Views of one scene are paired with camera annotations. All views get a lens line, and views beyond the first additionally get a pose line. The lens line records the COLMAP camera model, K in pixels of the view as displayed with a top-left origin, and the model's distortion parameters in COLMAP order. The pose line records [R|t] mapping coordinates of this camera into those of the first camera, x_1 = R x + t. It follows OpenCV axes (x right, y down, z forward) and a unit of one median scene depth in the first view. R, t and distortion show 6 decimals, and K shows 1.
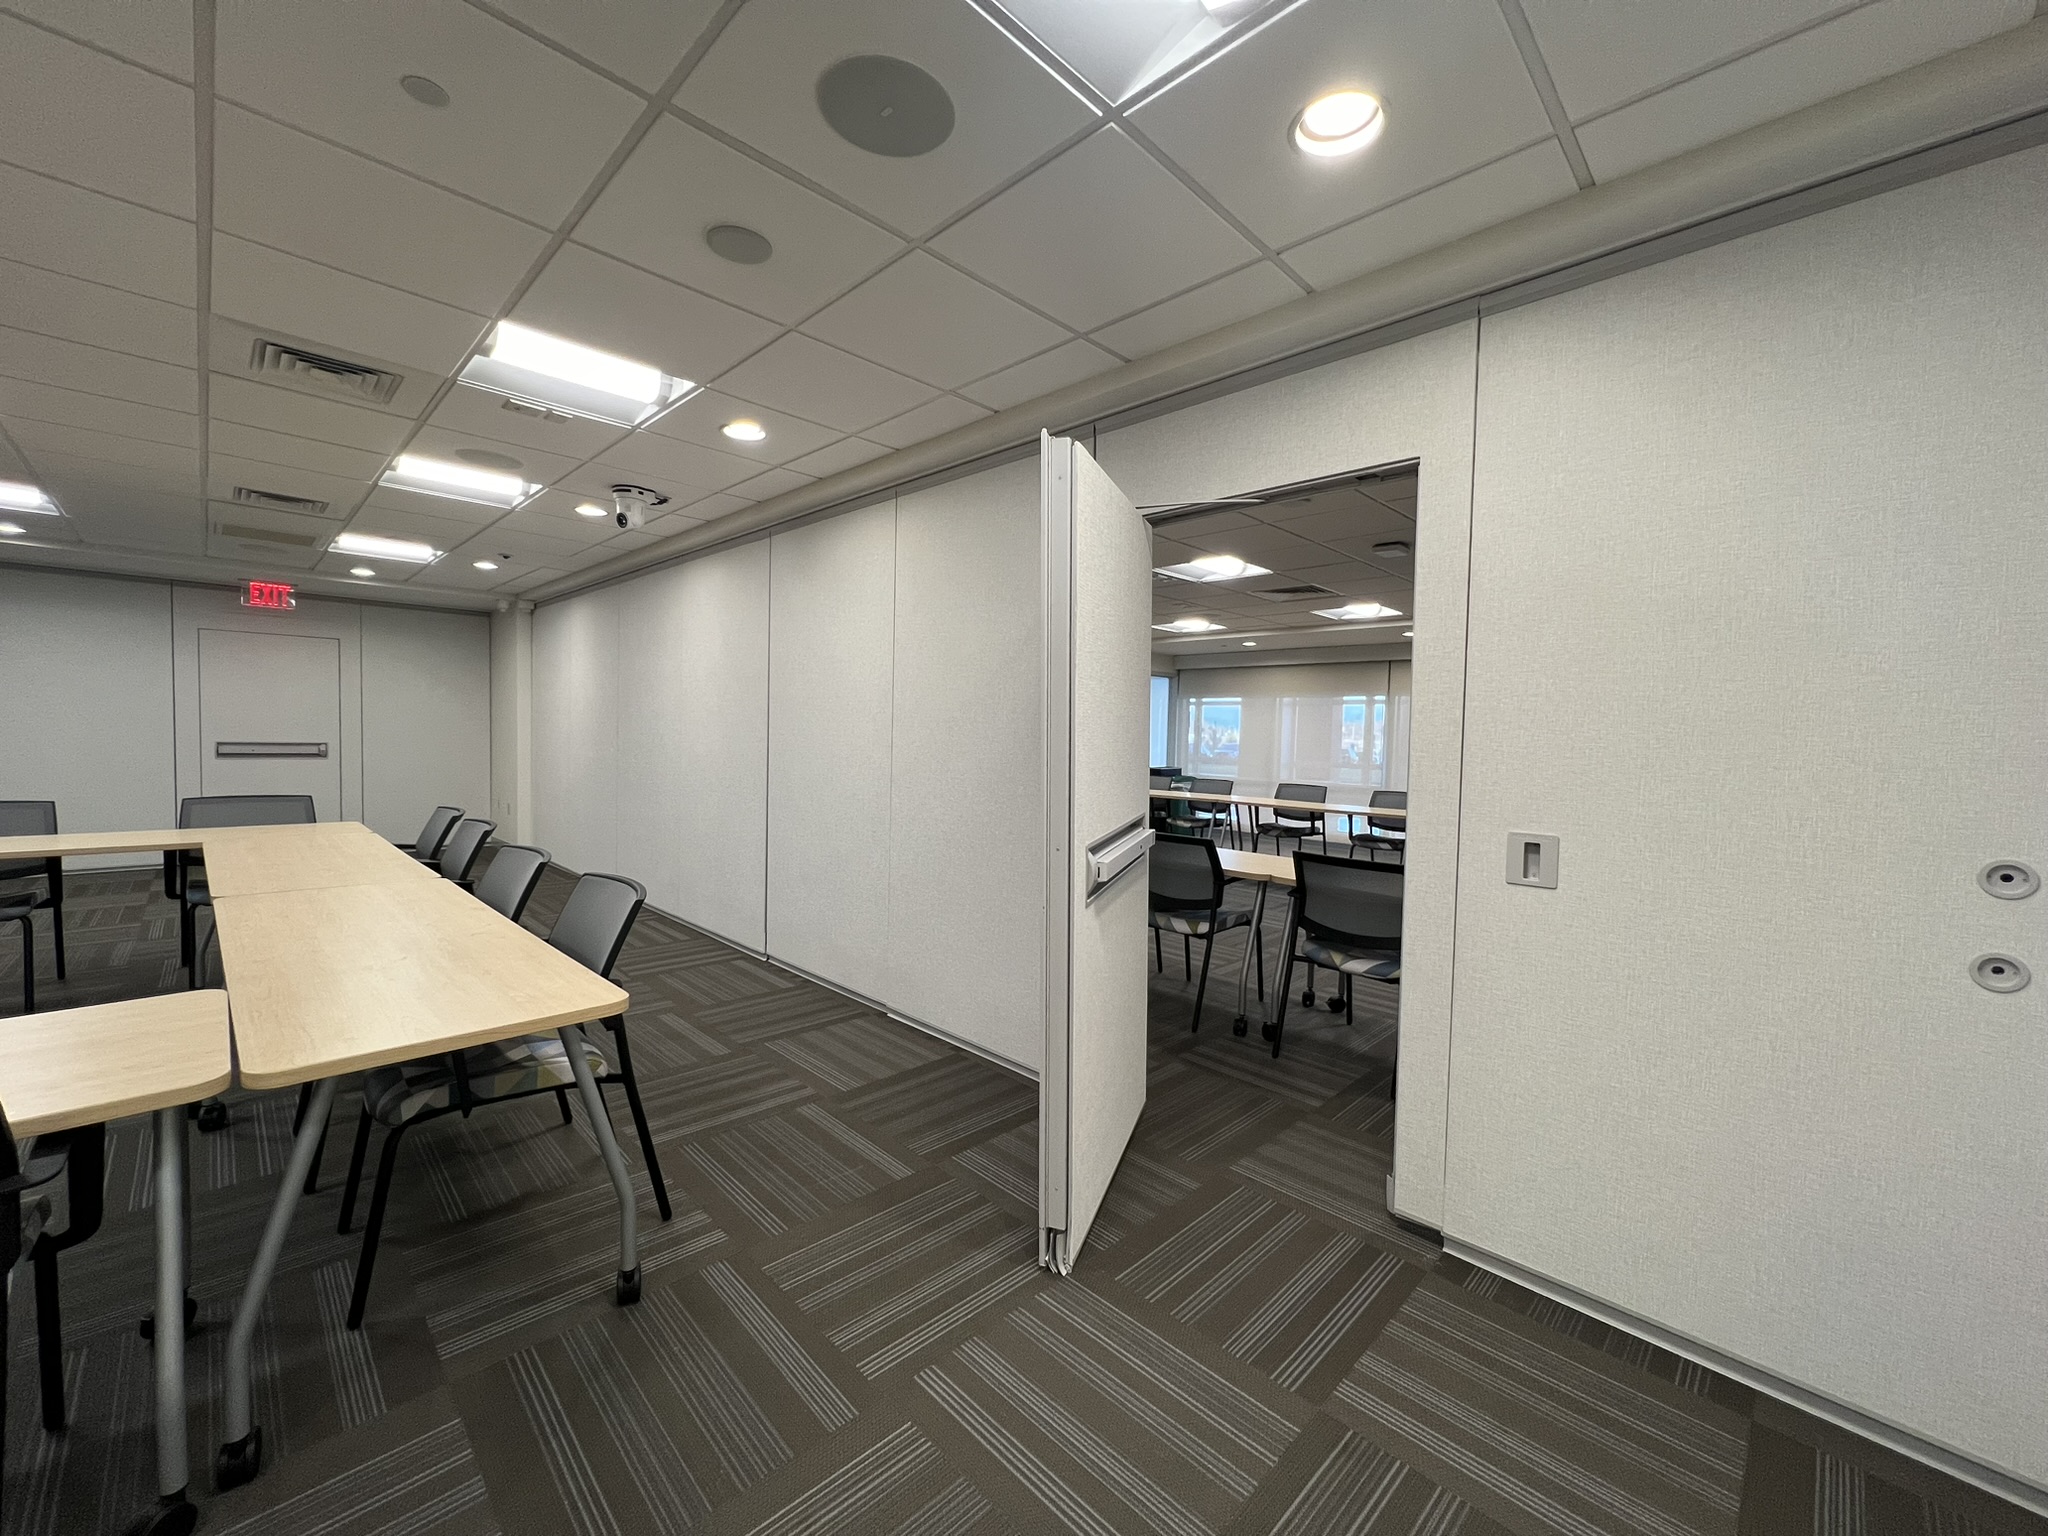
lens RADIAL K [[821.6, 0, 1025.3], [0, 821.6, 764.3], [0, 0, 1]] dist [-0.000206, 0.000023]
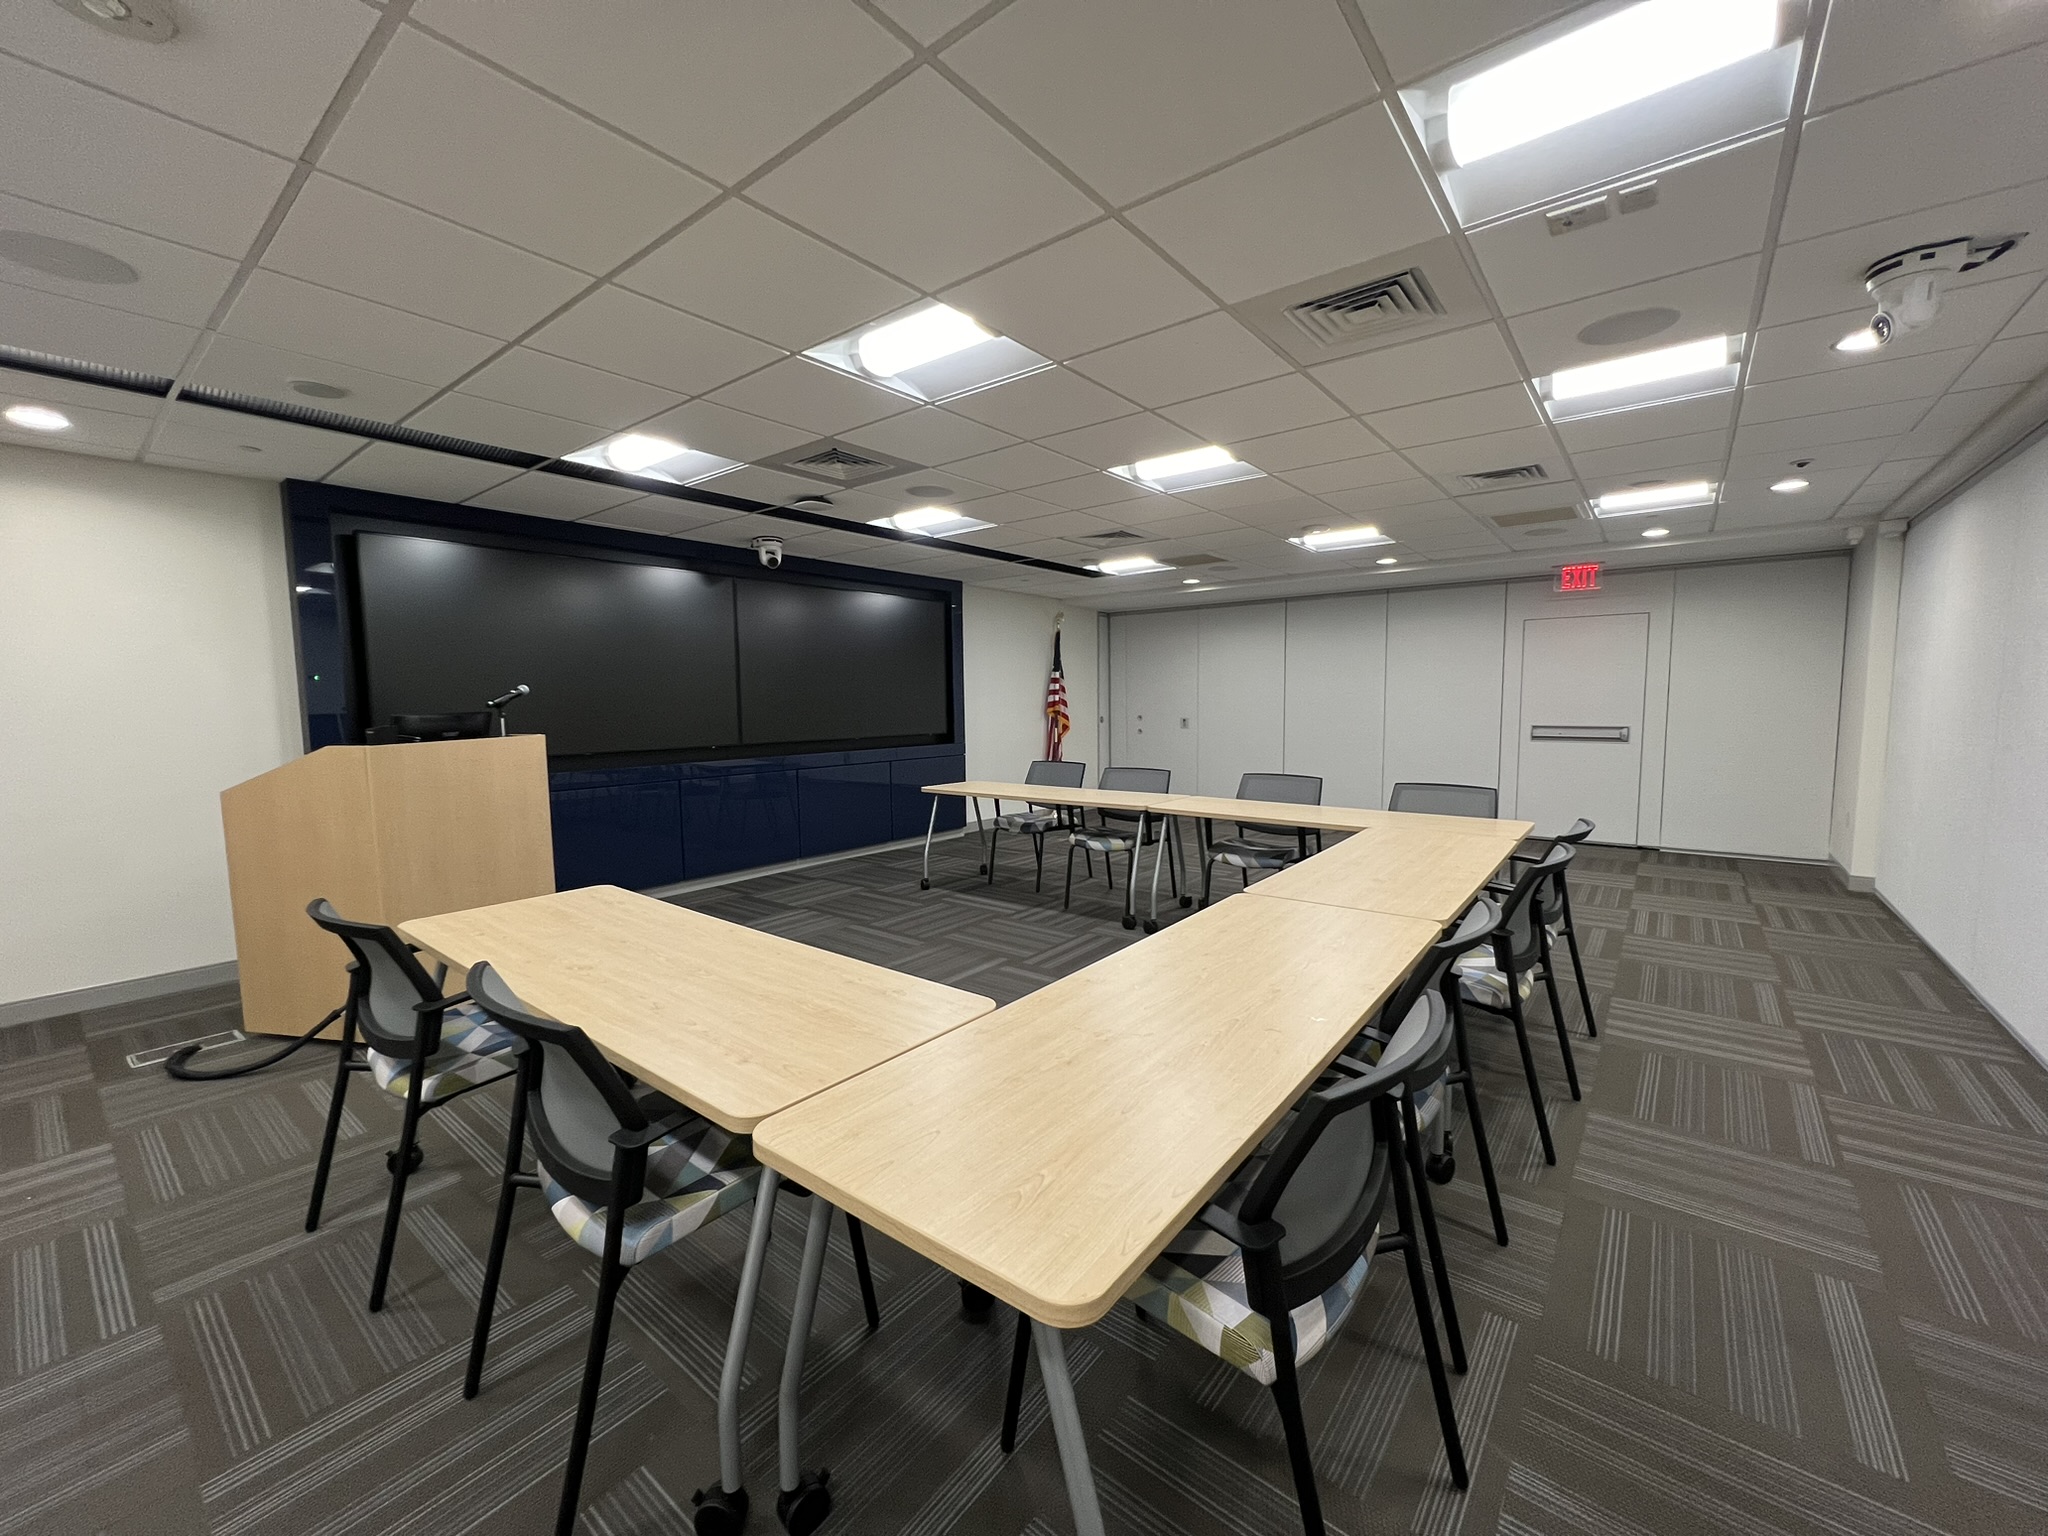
lens RADIAL K [[821.6, 0, 1025.7], [0, 821.6, 770.6], [0, 0, 1]] dist [-0.000206, 0.000023]
pose [[0.119614, 0.060551, -0.990972, -0.005926], [-0.022902, 0.998041, 0.058219, -0.018476], [0.992556, 0.015731, 0.120766, 0.257554]]
